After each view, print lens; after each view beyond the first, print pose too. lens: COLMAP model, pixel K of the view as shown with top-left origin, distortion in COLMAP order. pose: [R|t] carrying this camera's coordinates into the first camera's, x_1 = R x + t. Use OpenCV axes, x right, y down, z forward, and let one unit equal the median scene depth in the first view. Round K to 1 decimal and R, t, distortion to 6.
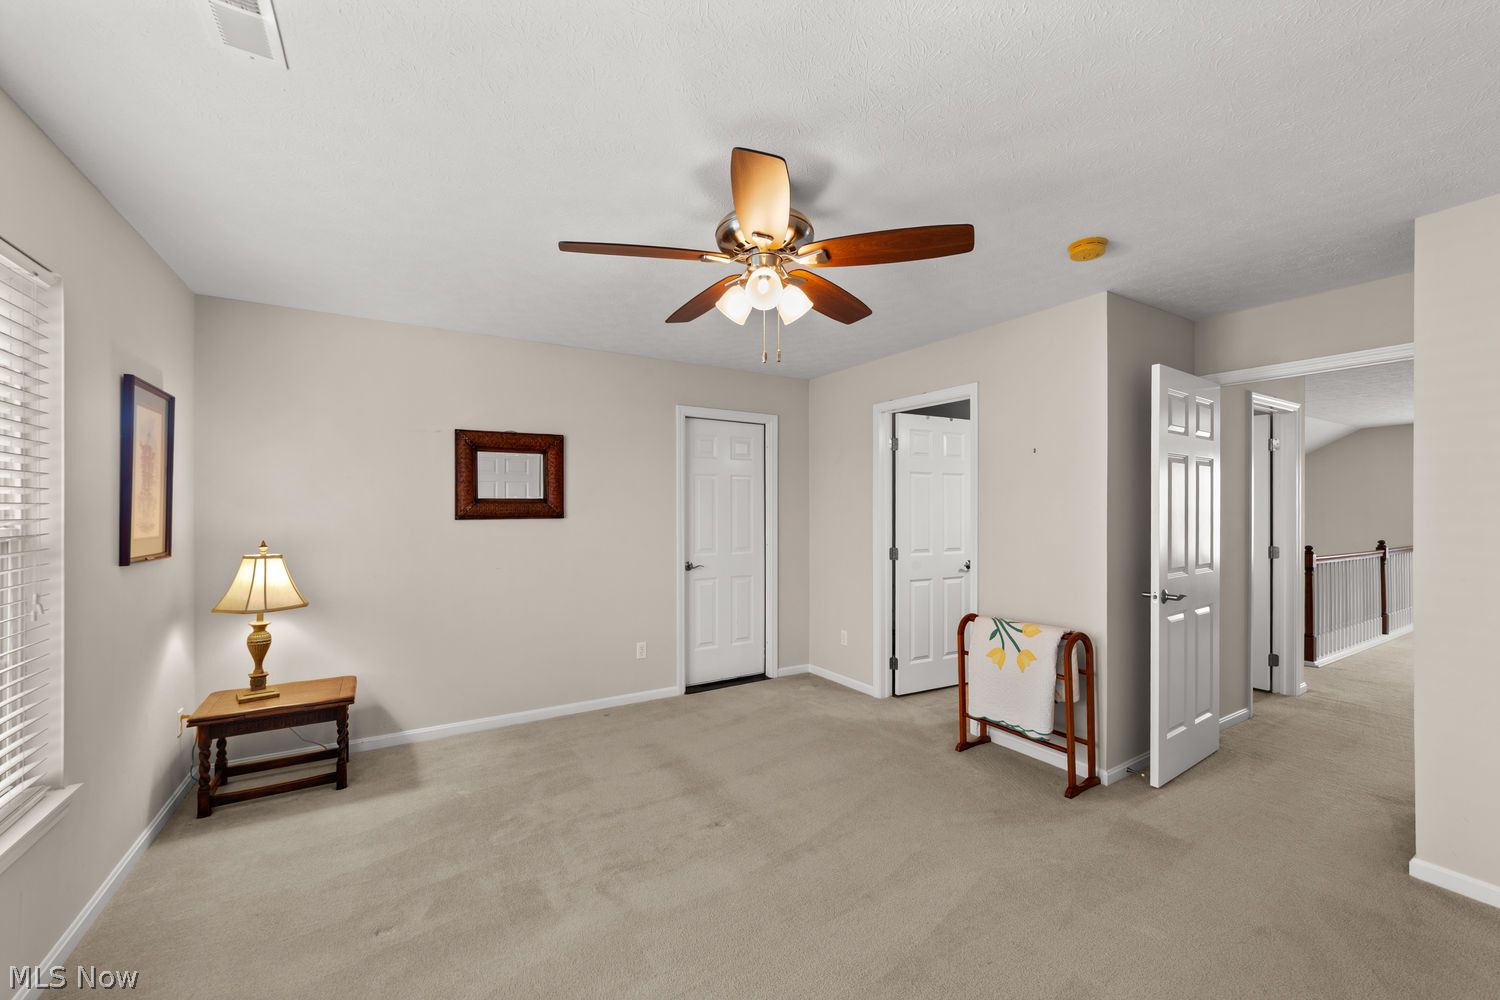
lens RADIAL K [[582.6, 0, 751.3], [0, 582.6, 509.0], [0, 0, 1]] dist [-0.010186, 0.004273]
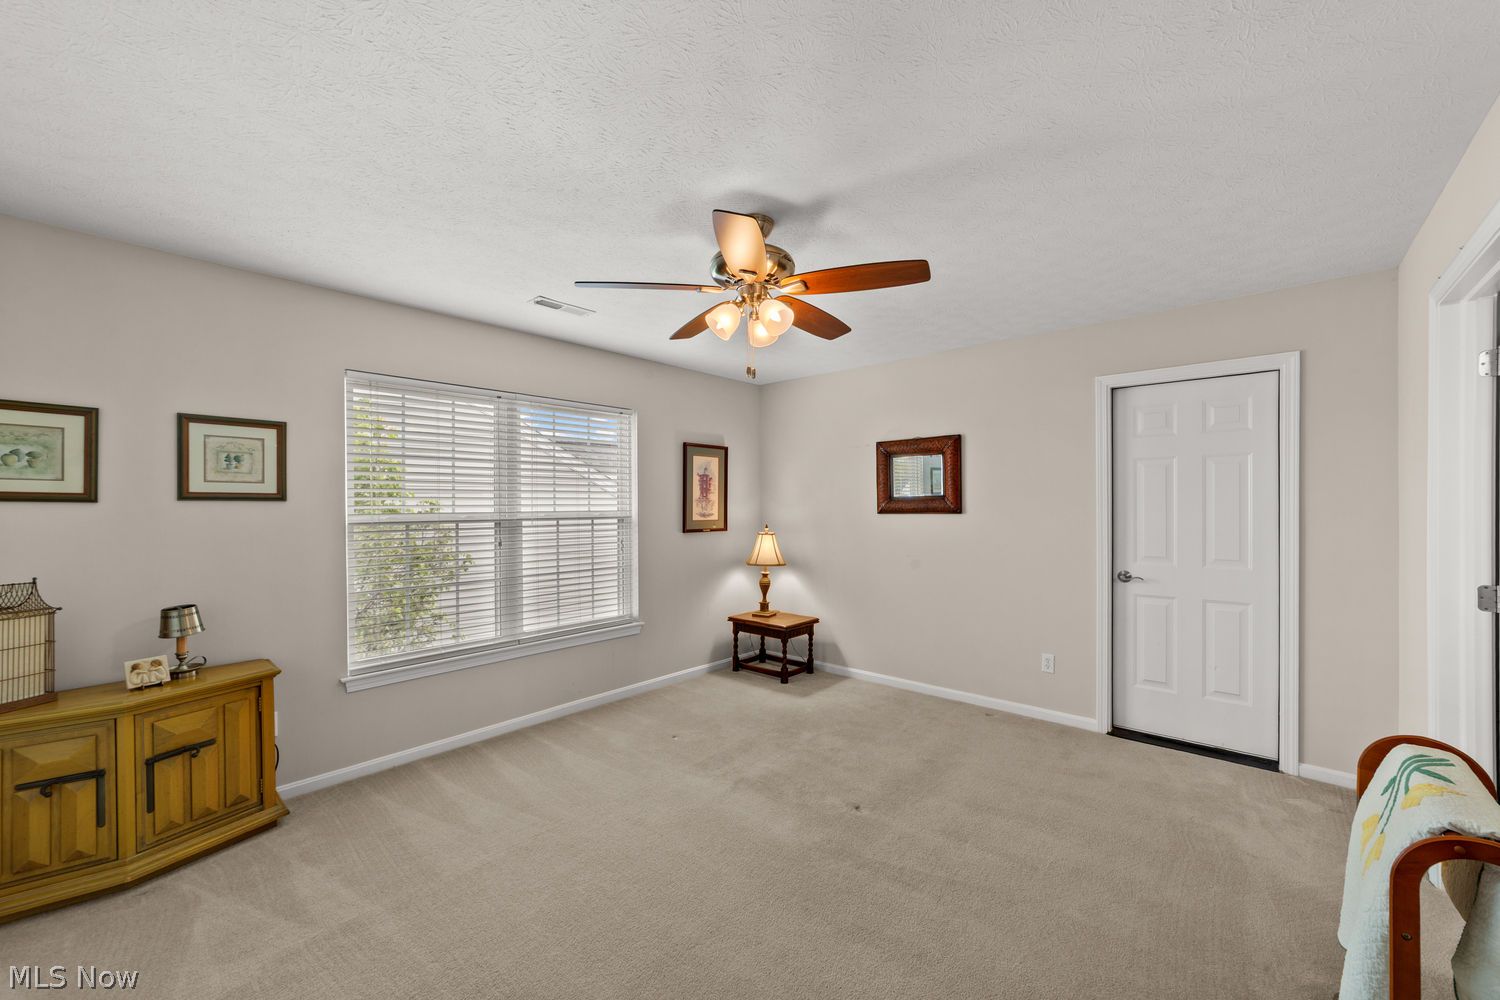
lens RADIAL K [[582.6, 0, 751.3], [0, 582.6, 509.0], [0, 0, 1]] dist [-0.010186, 0.004273]
pose [[0.297305, 0.003601, -0.954776, 0.634628], [0.005022, 0.999973, 0.005335, 0.000442], [0.954769, -0.006381, 0.297279, 0.369168]]
